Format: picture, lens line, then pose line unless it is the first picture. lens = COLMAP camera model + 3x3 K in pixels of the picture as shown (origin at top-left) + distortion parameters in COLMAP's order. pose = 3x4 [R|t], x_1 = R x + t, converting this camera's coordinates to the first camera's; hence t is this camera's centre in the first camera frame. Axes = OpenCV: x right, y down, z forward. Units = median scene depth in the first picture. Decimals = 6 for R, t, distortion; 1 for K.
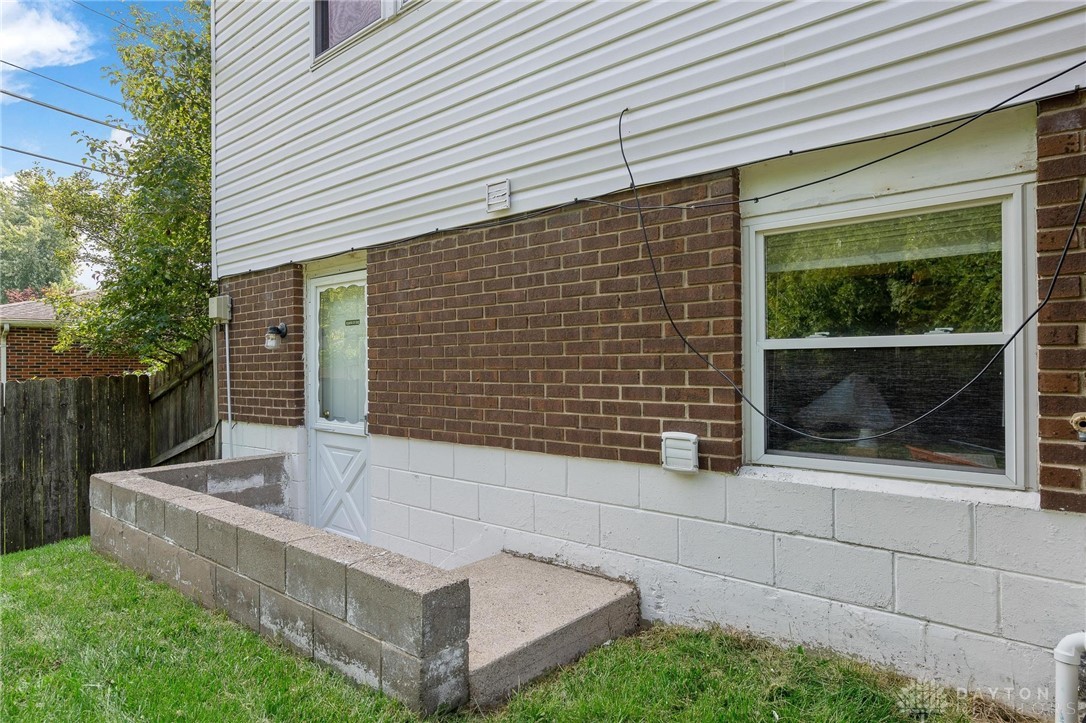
lens RADIAL K [[612.5, 0, 541.9], [0, 612.5, 366.9], [0, 0, 1]] dist [0.000600, -0.000018]
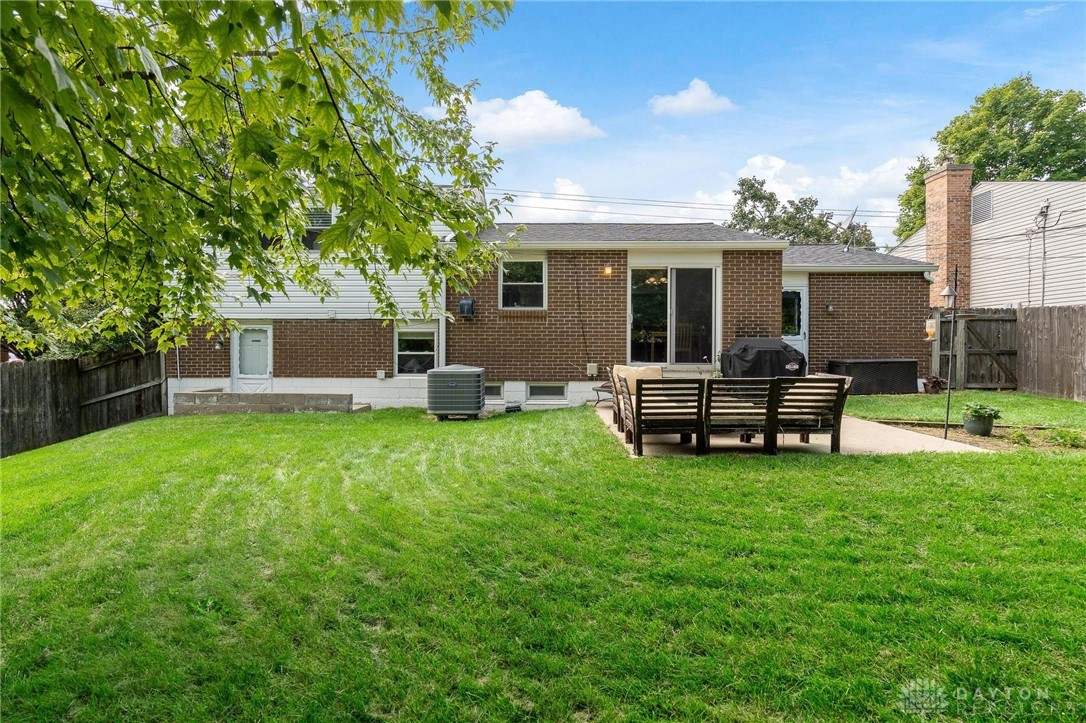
lens RADIAL K [[497.9, 0, 542.5], [0, 497.9, 360.9], [0, 0, 1]] dist [-0.001279, 0.000177]
pose [[0.745458, 0.000094, 0.666553, -0.967237], [-0.009413, 0.999902, 0.010386, -0.016406], [-0.666486, -0.014017, 0.745385, -1.868480]]
